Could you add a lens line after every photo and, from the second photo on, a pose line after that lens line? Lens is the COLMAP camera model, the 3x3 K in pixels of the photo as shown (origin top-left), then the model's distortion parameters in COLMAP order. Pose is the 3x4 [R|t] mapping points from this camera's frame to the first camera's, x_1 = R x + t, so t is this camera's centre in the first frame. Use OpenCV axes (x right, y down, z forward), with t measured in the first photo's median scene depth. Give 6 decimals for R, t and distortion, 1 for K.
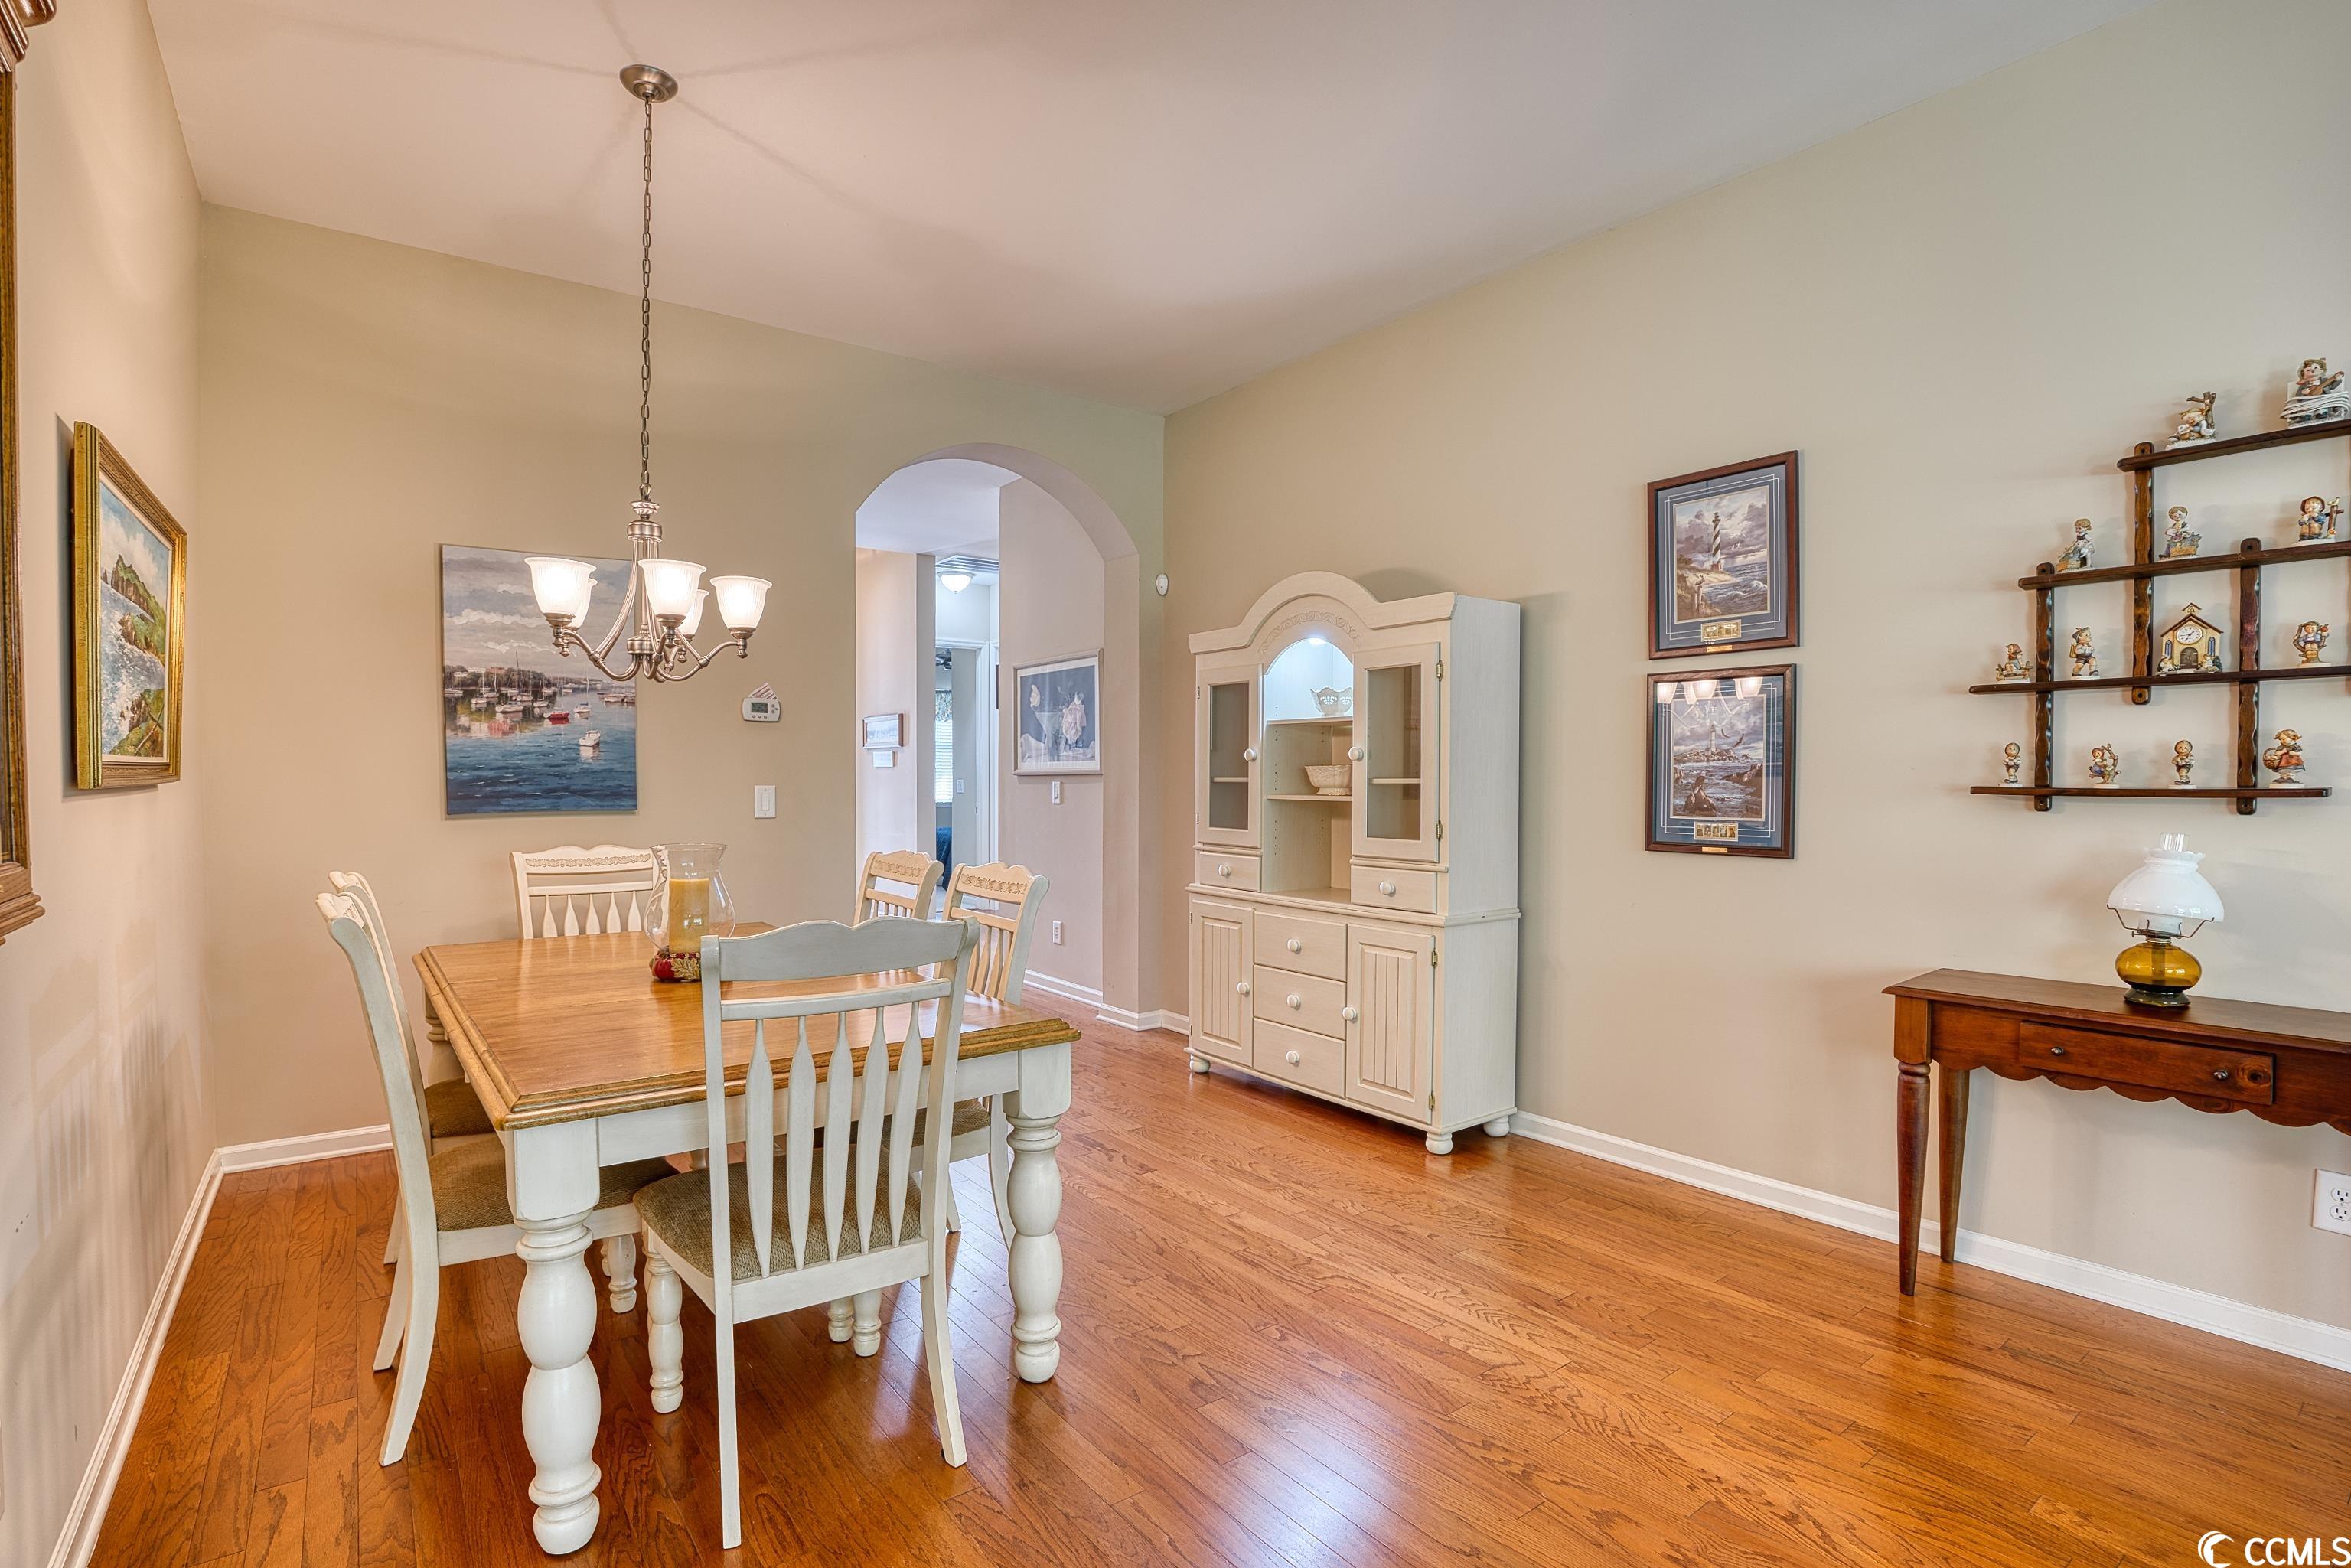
lens RADIAL K [[1116.8, 0, 1172.8], [0, 1116.8, 793.3], [0, 0, 1]] dist [-0.055771, 0.014451]
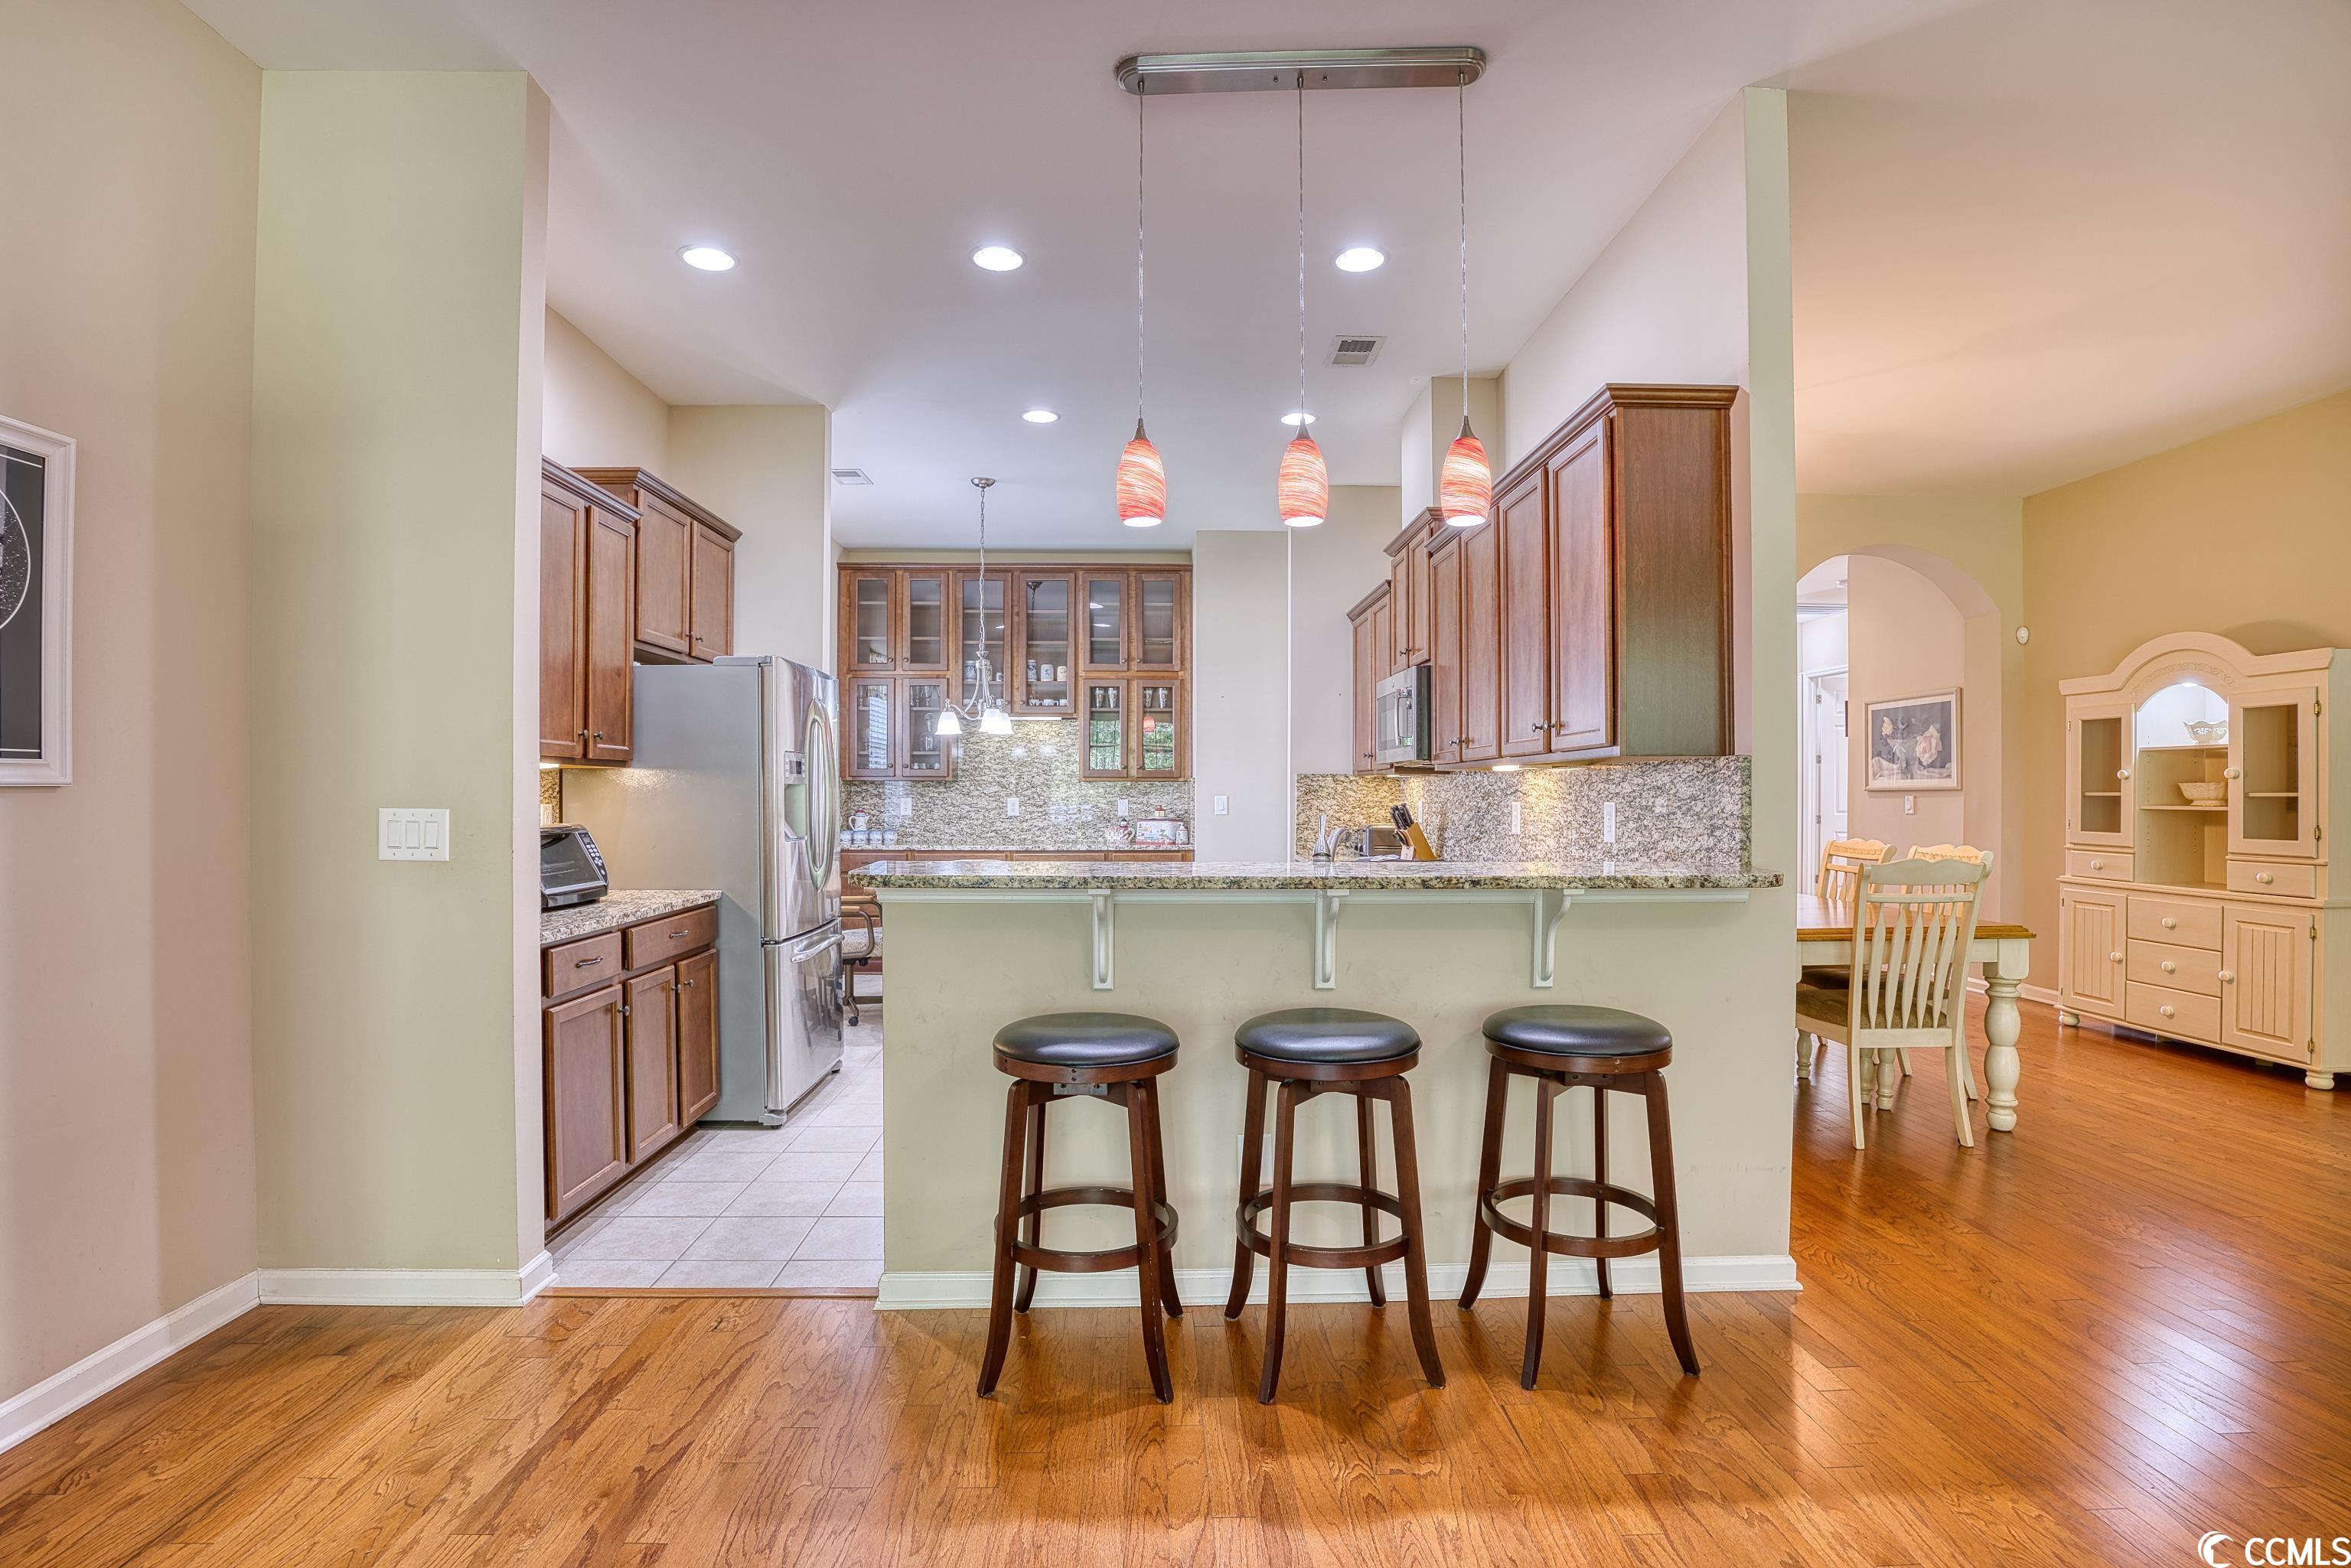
lens RADIAL K [[1116.8, 0, 1172.8], [0, 1116.8, 793.3], [0, 0, 1]] dist [-0.055771, 0.014451]
pose [[0.819185, -0.001281, -0.573528, -0.118667], [-0.006996, 0.999901, -0.012226, 0.010304], [0.573487, 0.014028, 0.819095, -0.662871]]
